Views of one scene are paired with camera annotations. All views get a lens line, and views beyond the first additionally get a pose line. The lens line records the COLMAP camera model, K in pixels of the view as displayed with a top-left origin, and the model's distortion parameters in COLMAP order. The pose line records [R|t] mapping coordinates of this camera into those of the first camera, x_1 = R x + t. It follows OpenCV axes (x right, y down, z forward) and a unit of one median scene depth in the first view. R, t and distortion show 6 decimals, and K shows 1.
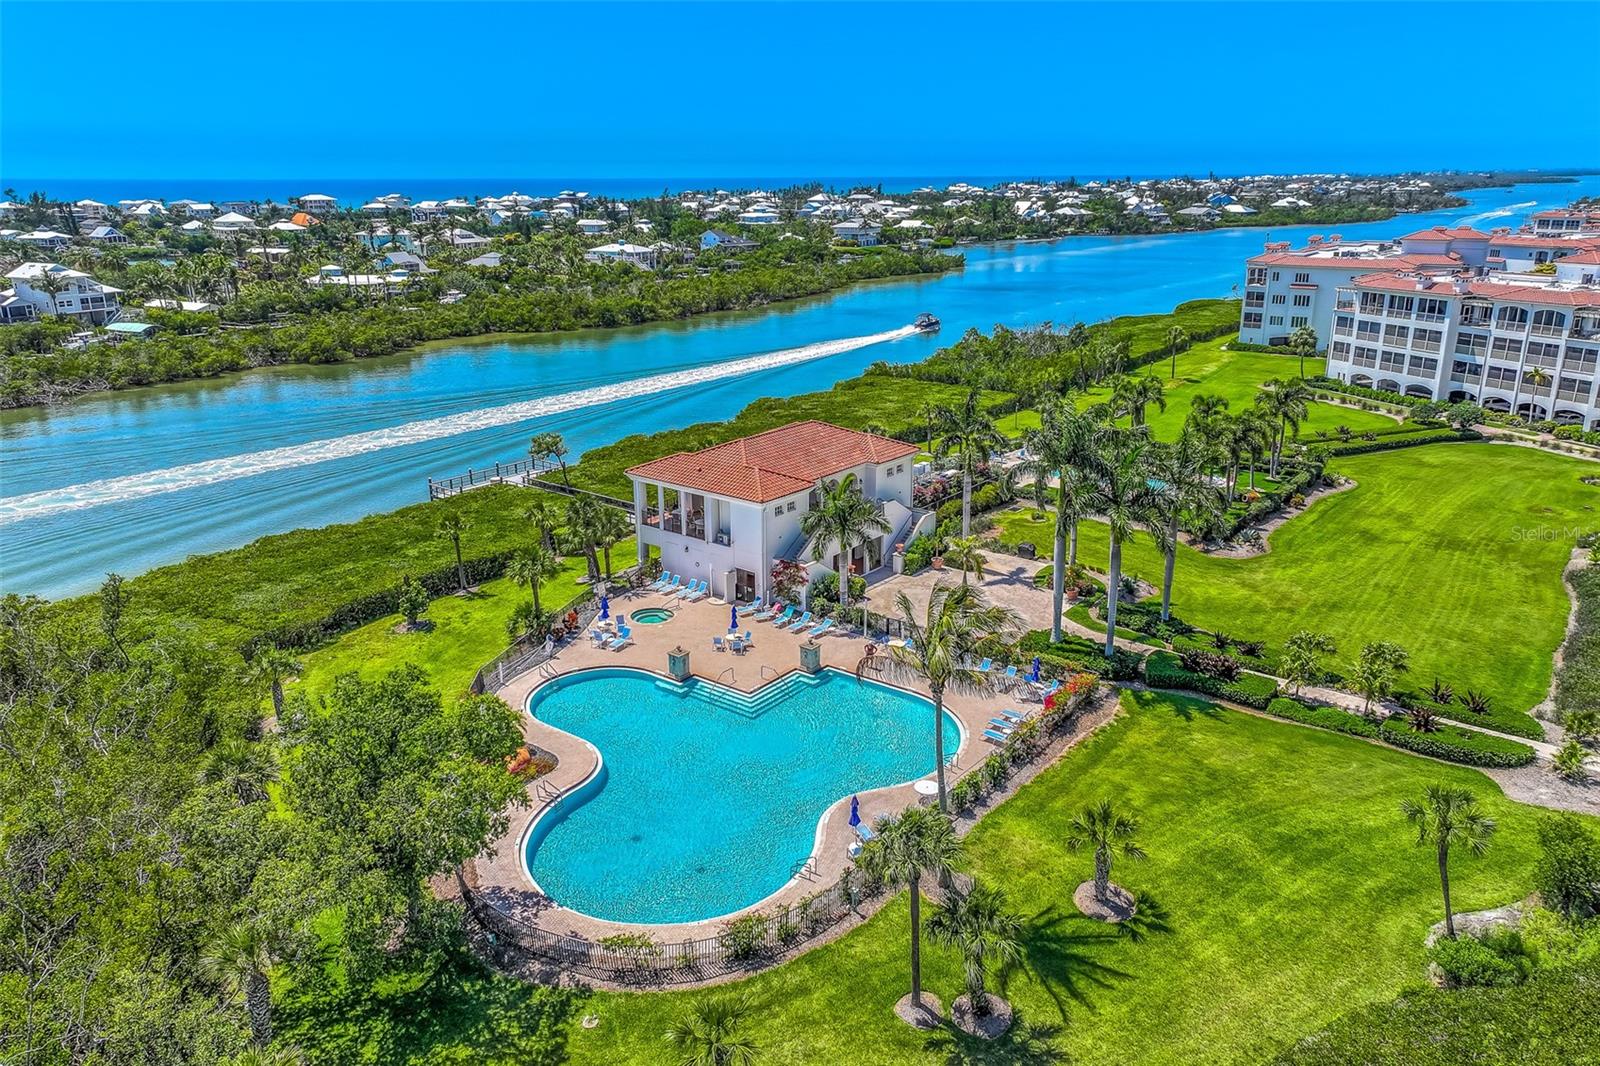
lens RADIAL K [[1147.9, 0, 800.0], [0, 1147.9, 533.0], [0, 0, 1]] dist [0.004211, 0.003306]
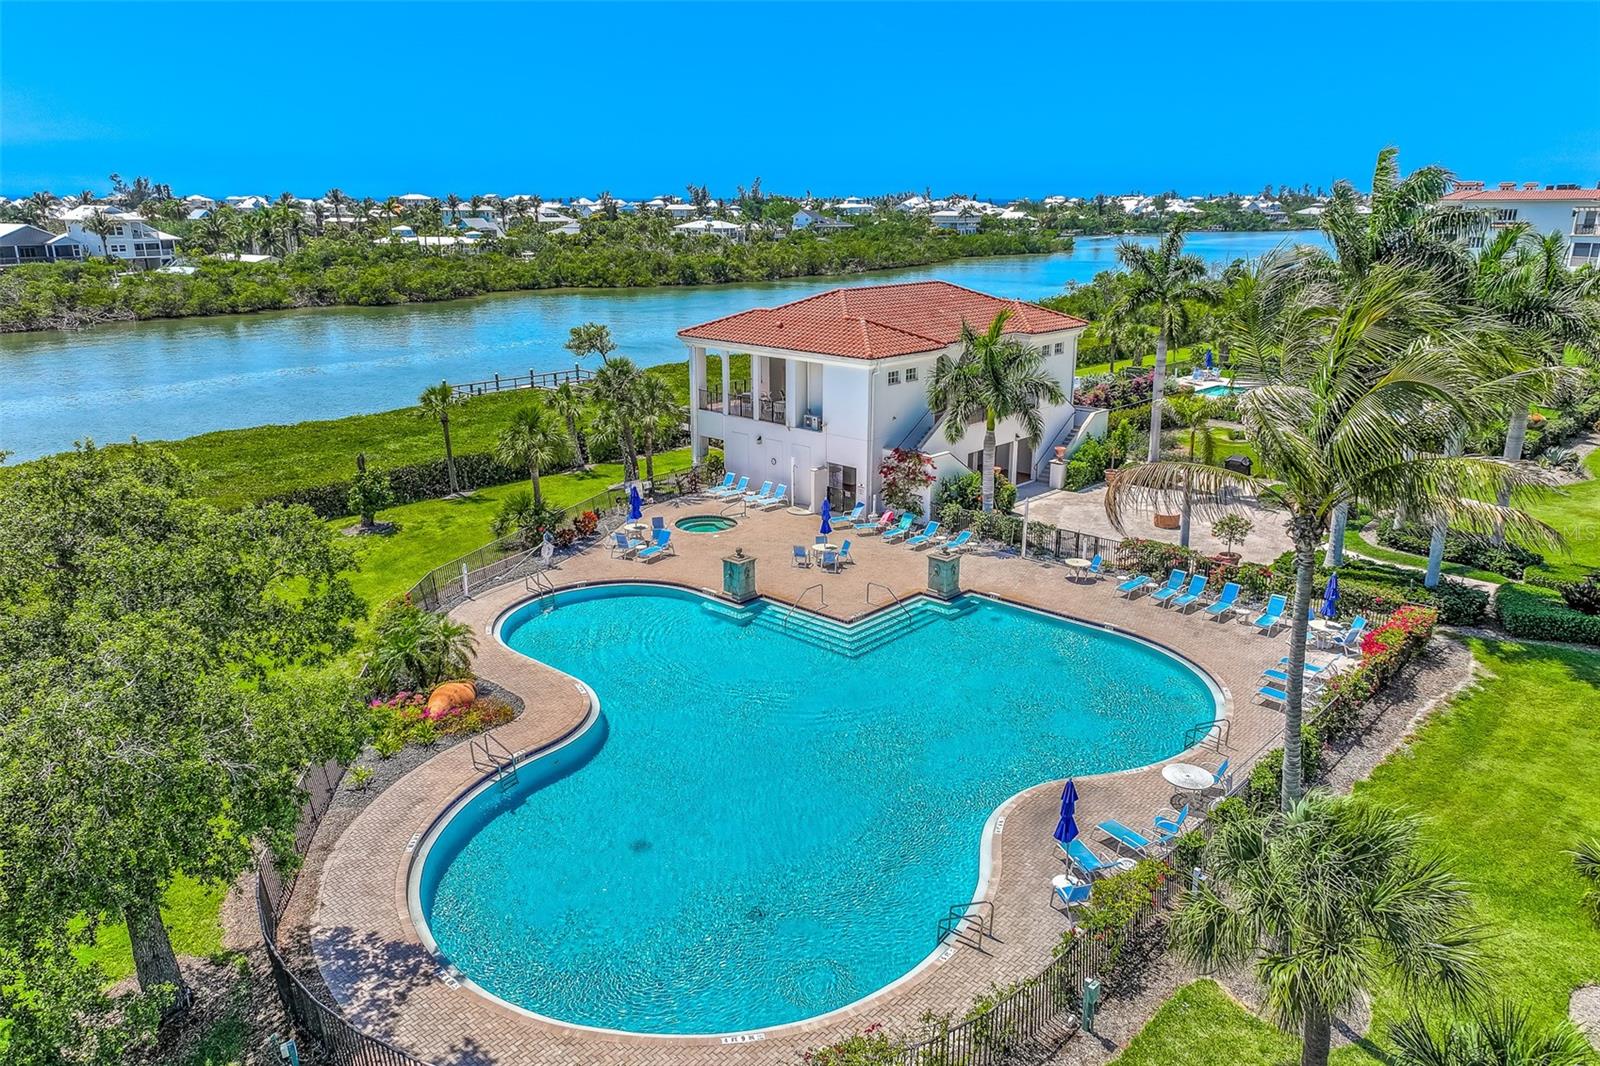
lens RADIAL K [[1147.9, 0, 800.0], [0, 1147.9, 533.0], [0, 0, 1]] dist [0.004211, 0.003306]
pose [[0.996967, 0.029468, -0.072027, -0.021907], [-0.030375, 0.999472, -0.011530, 0.081228], [0.071650, 0.013683, 0.997336, 0.306848]]
